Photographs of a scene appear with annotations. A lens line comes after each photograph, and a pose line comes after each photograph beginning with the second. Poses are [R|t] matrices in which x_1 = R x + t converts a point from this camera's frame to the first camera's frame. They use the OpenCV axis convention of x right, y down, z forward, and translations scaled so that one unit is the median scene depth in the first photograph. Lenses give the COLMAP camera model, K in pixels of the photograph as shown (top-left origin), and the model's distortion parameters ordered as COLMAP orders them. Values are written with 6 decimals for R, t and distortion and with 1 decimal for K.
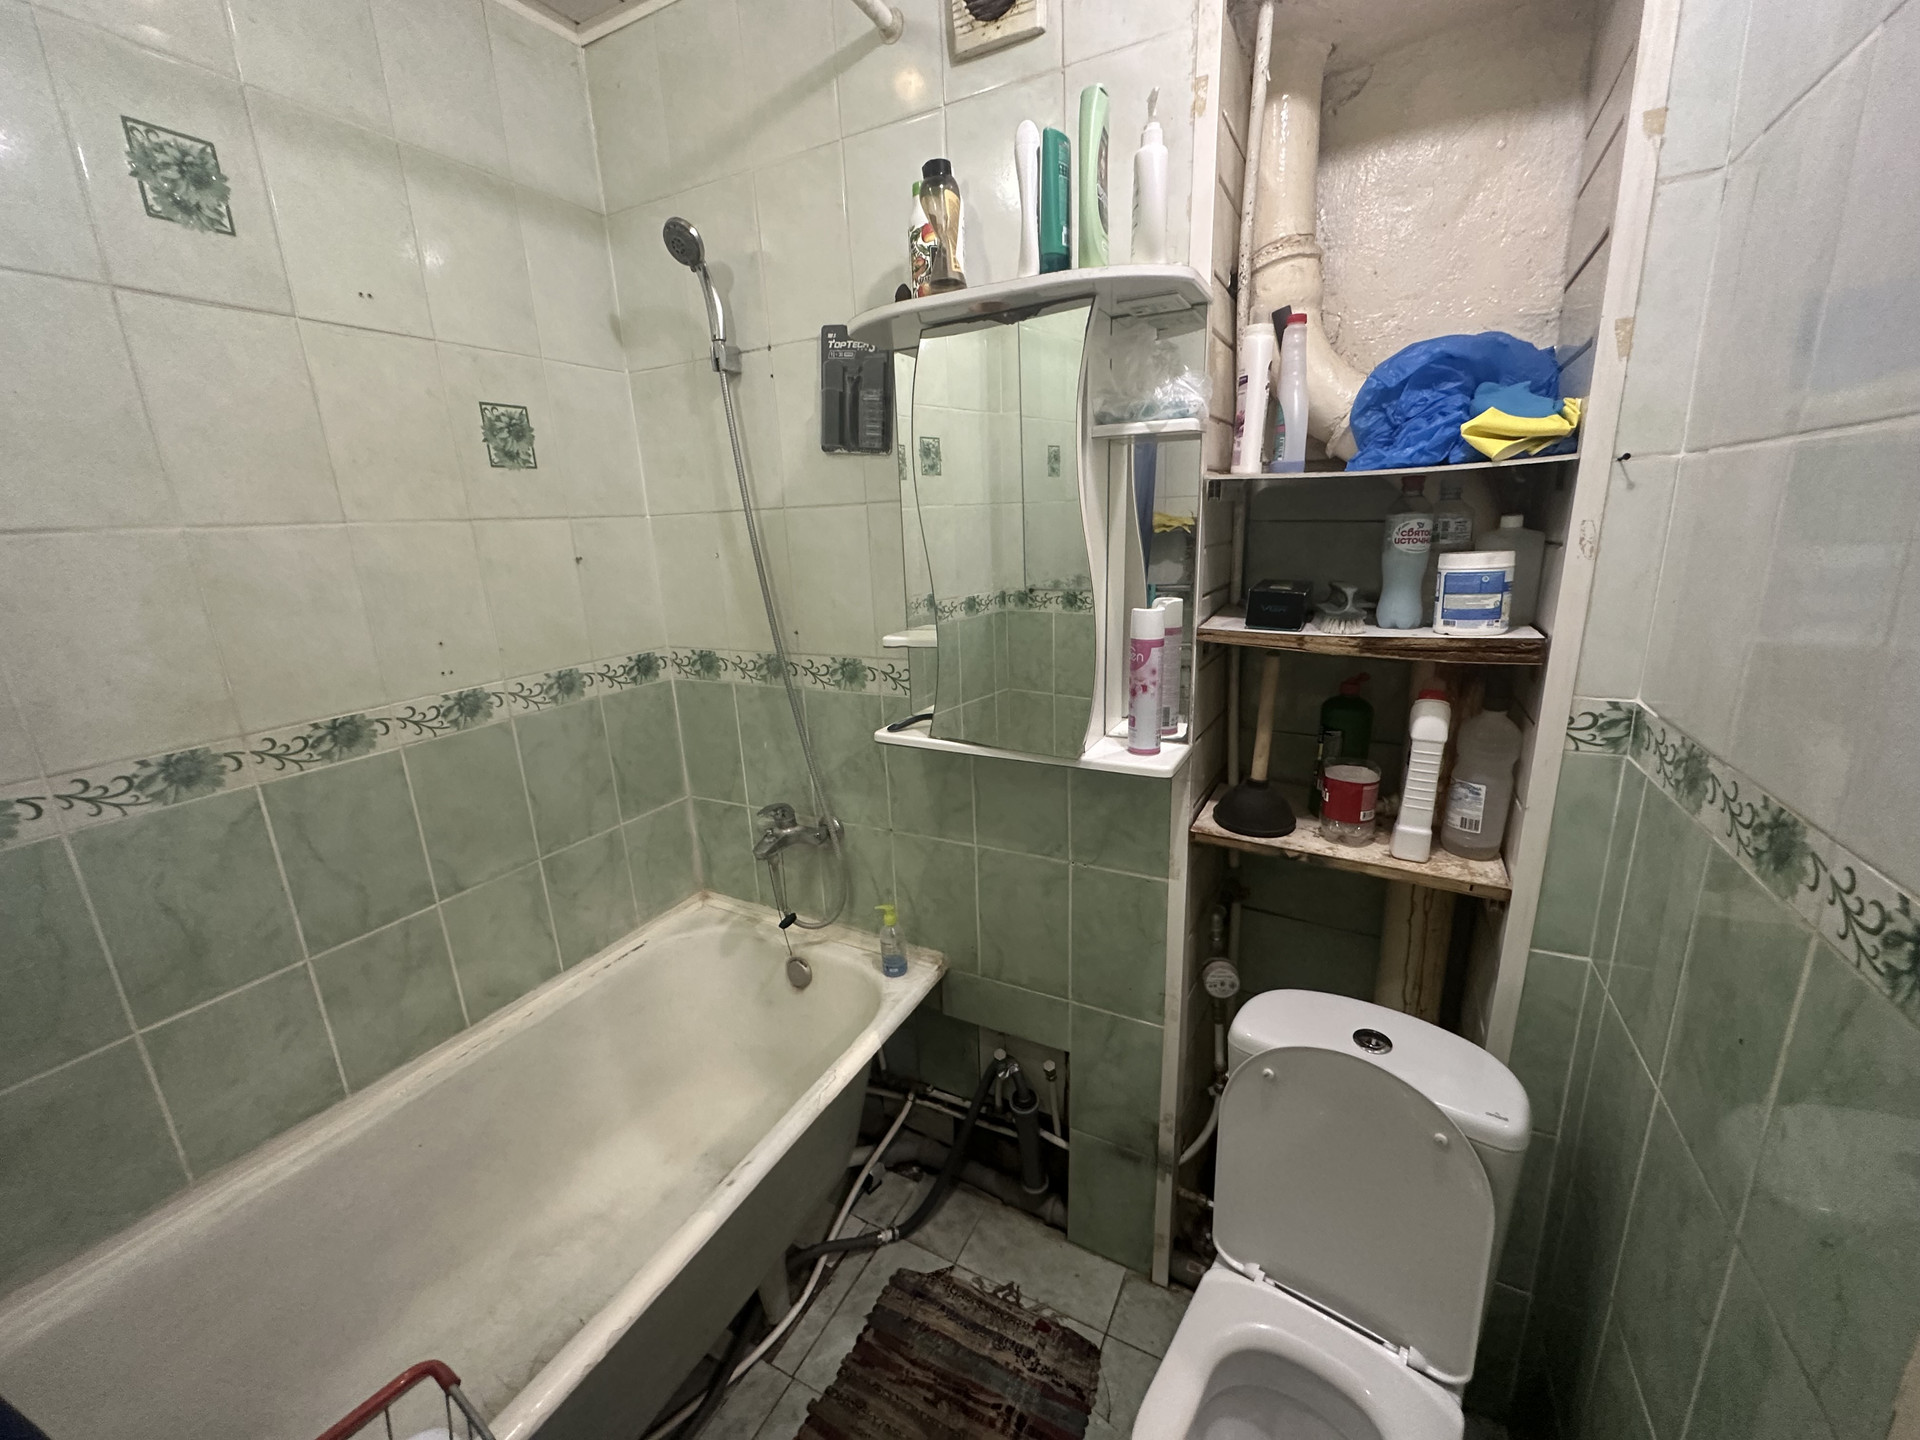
lens RADIAL K [[767.6, 0, 957.0], [0, 767.6, 721.1], [0, 0, 1]] dist [-0.003428, 0.000785]
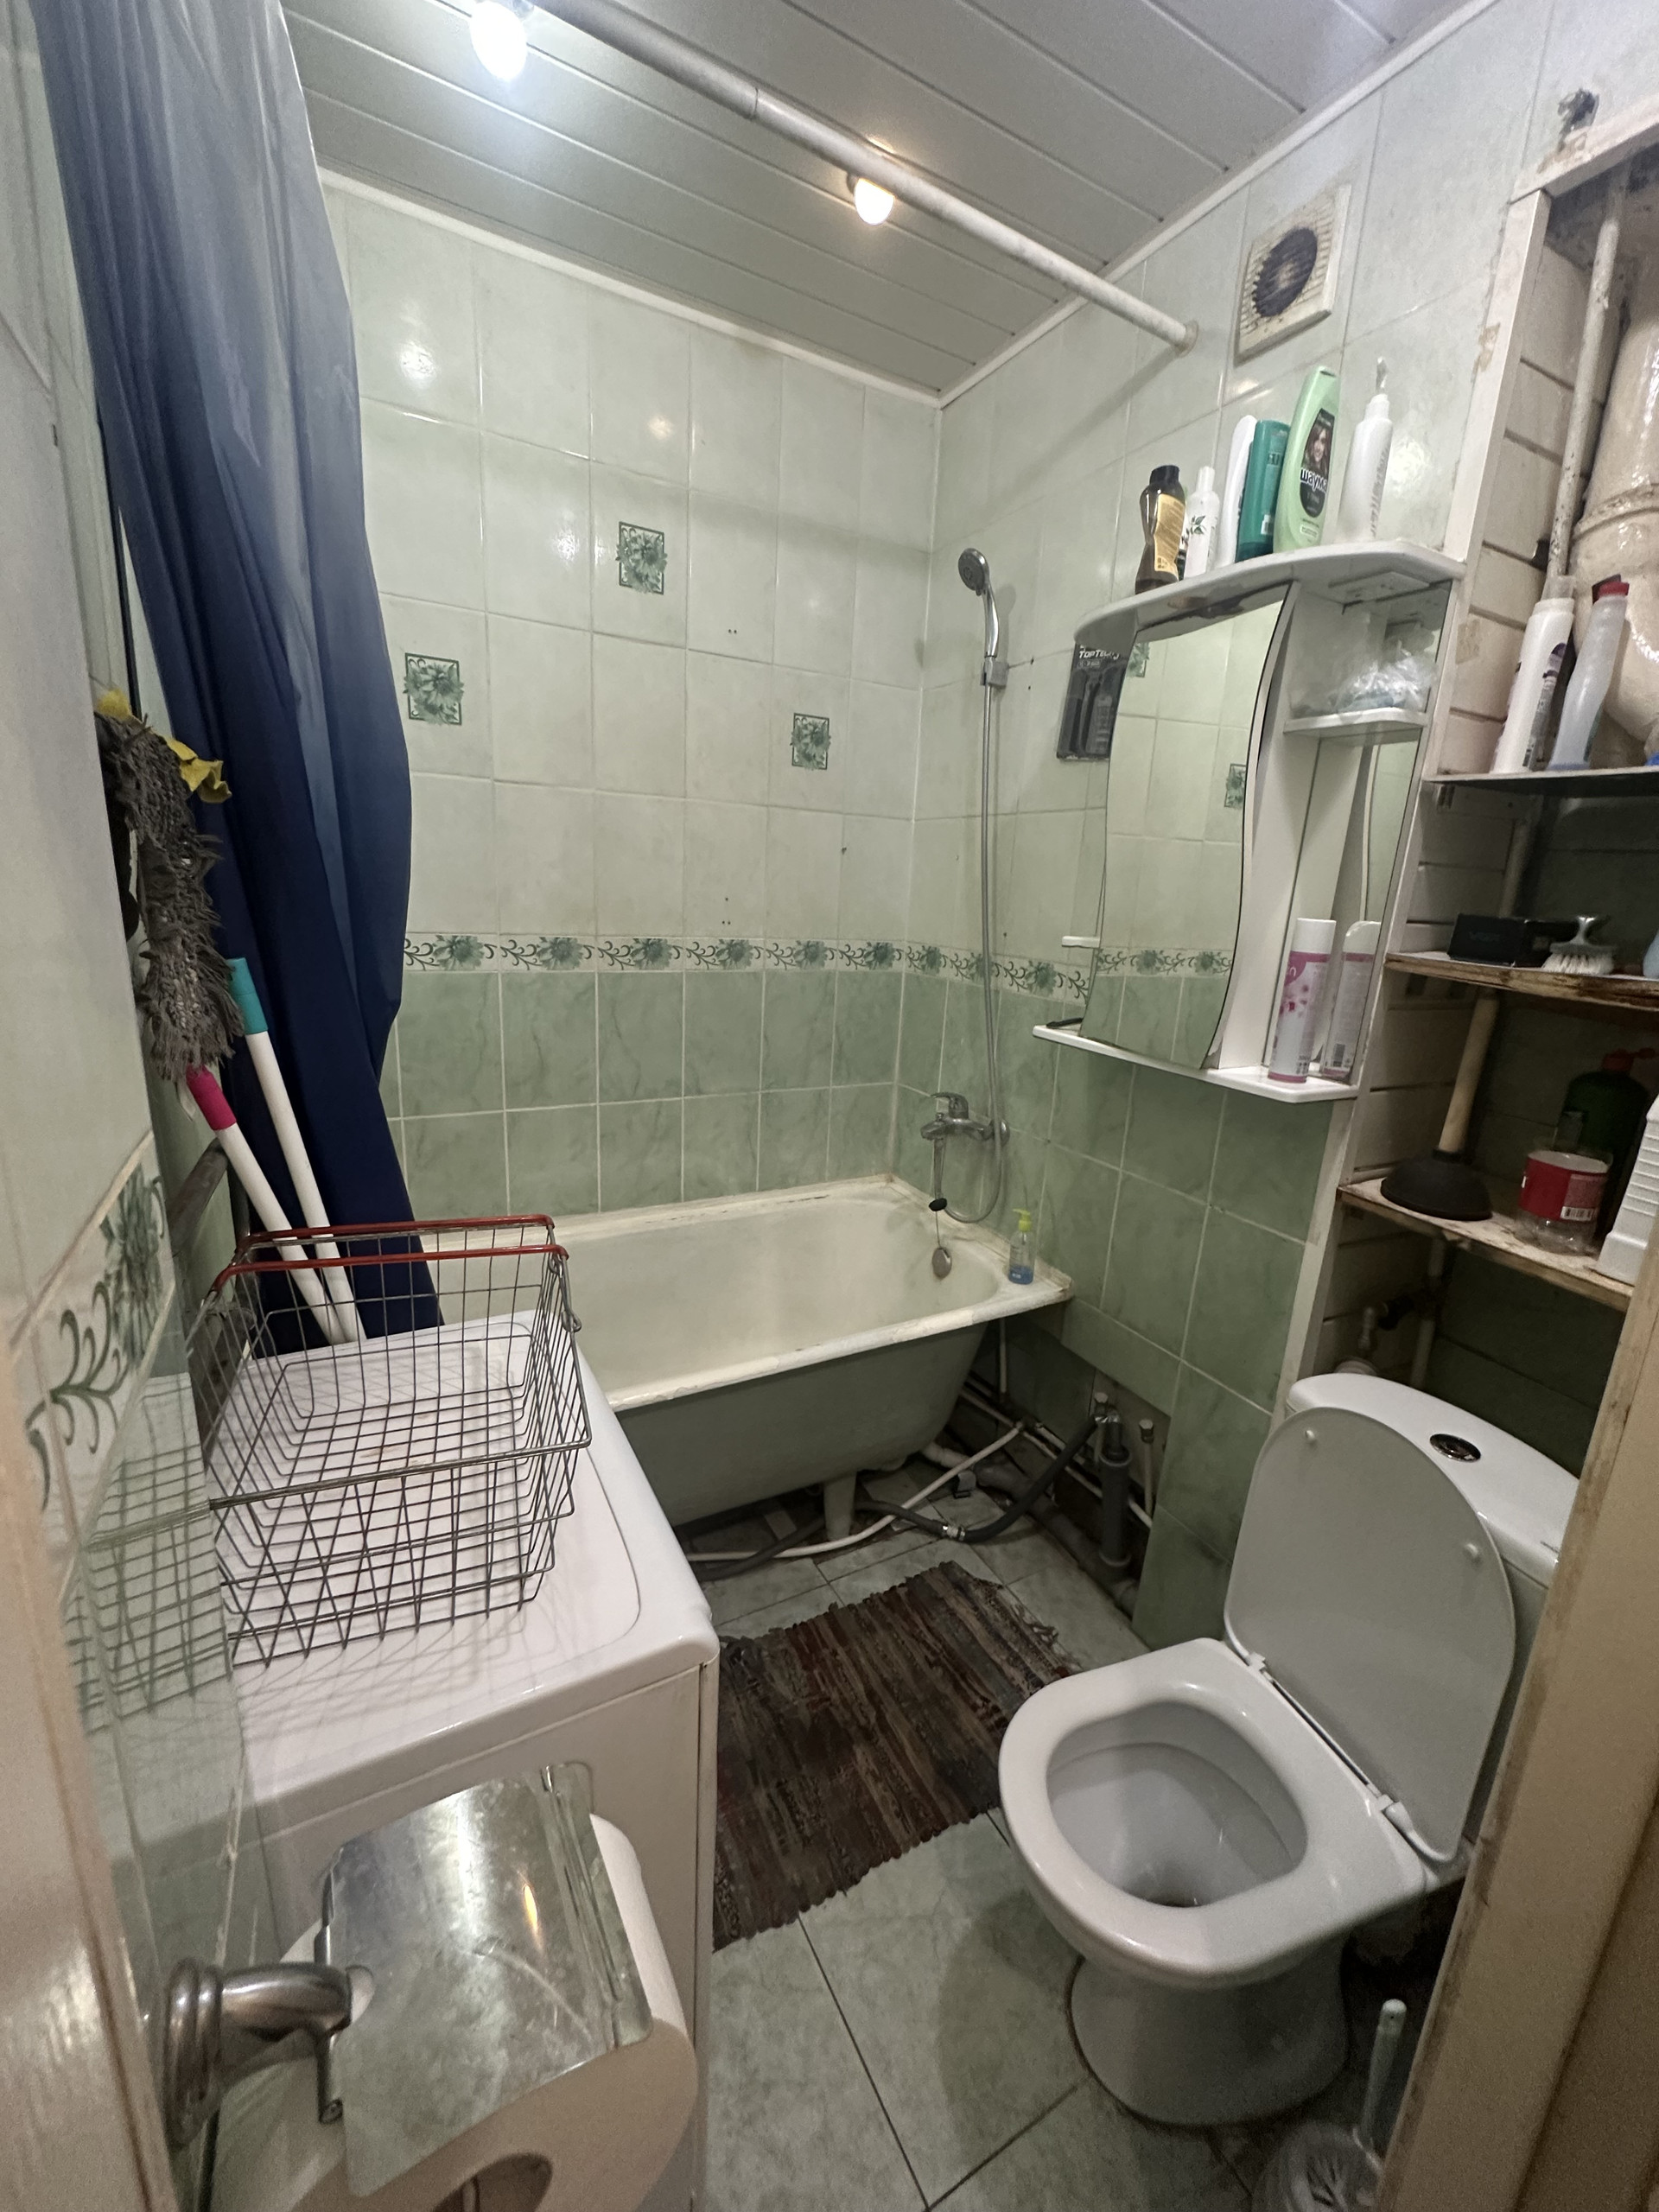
lens RADIAL K [[884.3, 0, 825.4], [0, 884.3, 1101.7], [0, 0, 1]] dist [-0.003428, 0.000785]
pose [[0.827367, 0.214280, -0.519181, 0.294437], [-0.224612, 0.973462, 0.043832, 0.122333], [0.514795, 0.080349, 0.853540, -0.149104]]
